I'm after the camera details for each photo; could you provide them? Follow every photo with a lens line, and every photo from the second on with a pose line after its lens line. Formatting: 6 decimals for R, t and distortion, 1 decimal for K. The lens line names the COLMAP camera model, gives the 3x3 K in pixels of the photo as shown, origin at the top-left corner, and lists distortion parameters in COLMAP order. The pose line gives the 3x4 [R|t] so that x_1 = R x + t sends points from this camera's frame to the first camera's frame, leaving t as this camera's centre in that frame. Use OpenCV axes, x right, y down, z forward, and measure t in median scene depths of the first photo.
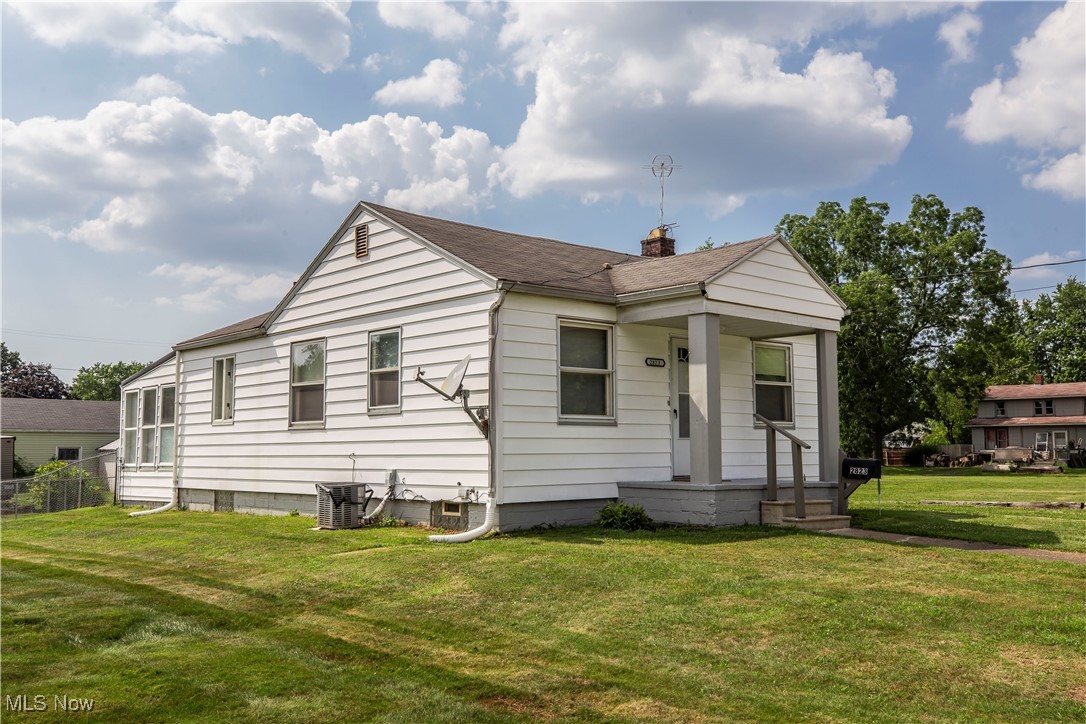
lens RADIAL K [[988.0, 0, 543.0], [0, 988.0, 362.0], [0, 0, 1]] dist [-0.004076, -0.005938]
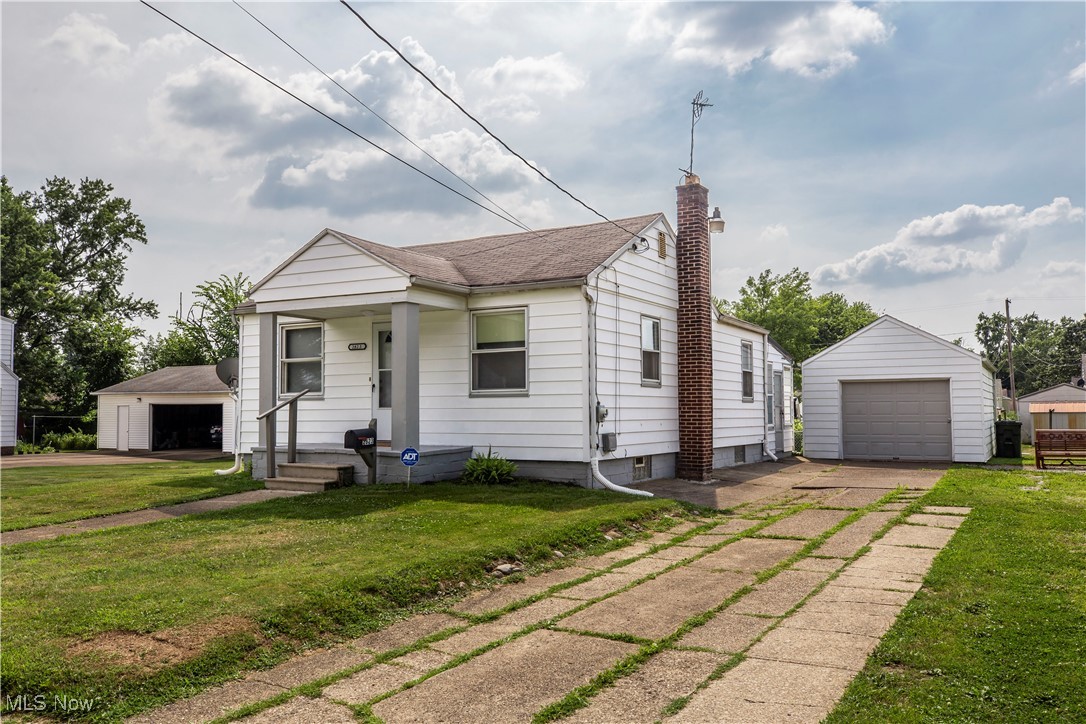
lens RADIAL K [[839.2, 0, 543.0], [0, 839.2, 362.0], [0, 0, 1]] dist [-0.002899, 0.000064]
pose [[0.323811, -0.049965, -0.944802, 1.226993], [0.089857, 0.995715, -0.021861, 0.065618], [0.941845, -0.077819, 0.326913, 0.913117]]
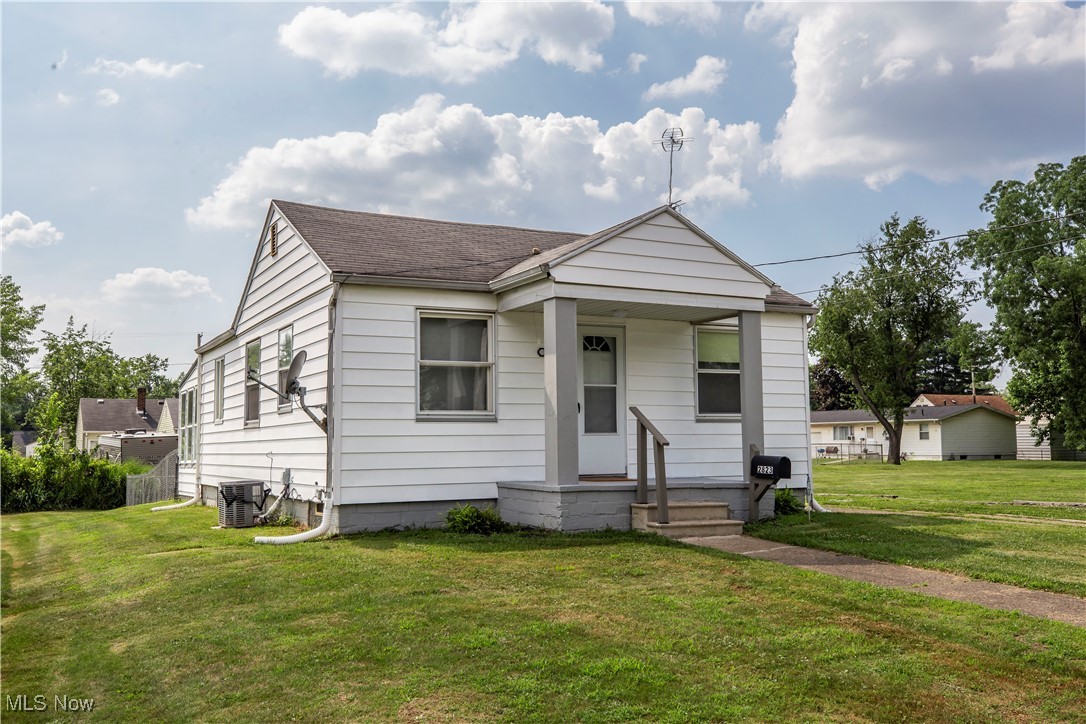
lens RADIAL K [[984.7, 0, 564.5], [0, 984.7, 363.7], [0, 0, 1]] dist [0.010774, 0.002709]
pose [[0.969293, -0.026032, -0.244528, 0.368891], [0.028368, 0.999579, 0.006036, 0.005813], [0.244268, -0.012787, 0.969623, 0.111009]]
